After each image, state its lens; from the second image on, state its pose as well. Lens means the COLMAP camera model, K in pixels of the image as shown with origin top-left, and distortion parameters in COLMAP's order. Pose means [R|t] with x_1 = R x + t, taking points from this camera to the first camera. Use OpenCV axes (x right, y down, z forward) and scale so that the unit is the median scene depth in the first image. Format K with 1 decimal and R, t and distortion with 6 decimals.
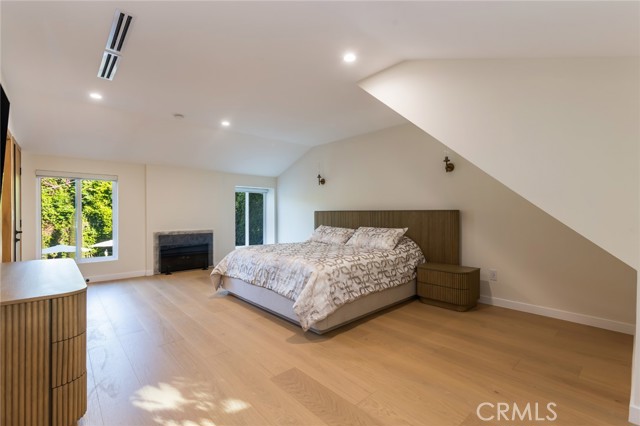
lens RADIAL K [[289.5, 0, 322.6], [0, 289.5, 213.1], [0, 0, 1]] dist [0.004865, 0.002776]
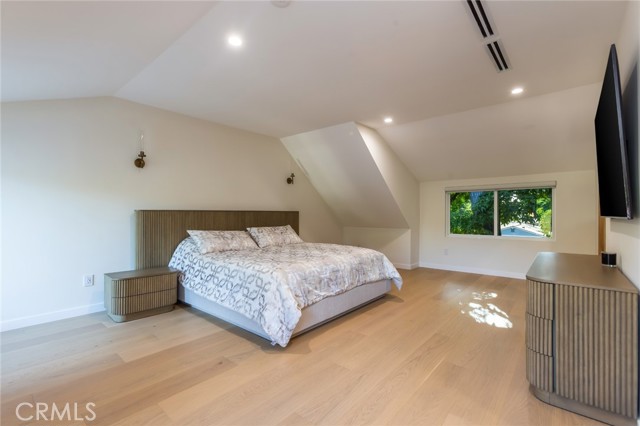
lens RADIAL K [[289.5, 0, 319.8], [0, 289.5, 212.6], [0, 0, 1]] dist [0.004865, 0.002776]
pose [[-0.122073, 0.006883, 0.992497, -1.165772], [0.001463, 0.999976, -0.006754, 0.006180], [-0.992520, 0.000628, -0.122080, 1.228877]]
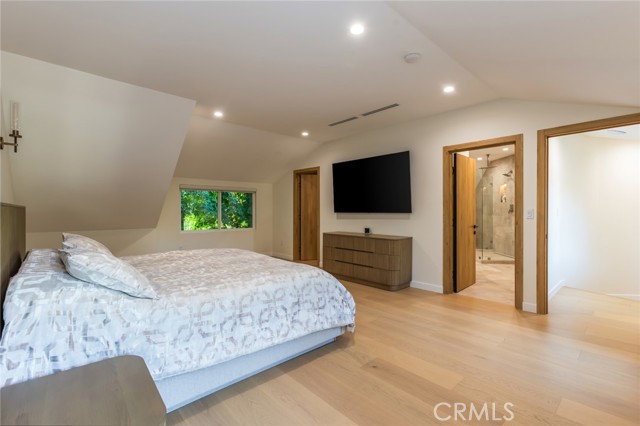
lens RADIAL K [[289.5, 0, 321.0], [0, 289.5, 212.1], [0, 0, 1]] dist [0.004865, 0.002776]
pose [[-0.999921, -0.001030, -0.012540, -0.351865], [-0.001095, 0.999986, 0.005157, 0.002731], [0.012535, 0.005170, -0.999908, 2.005461]]
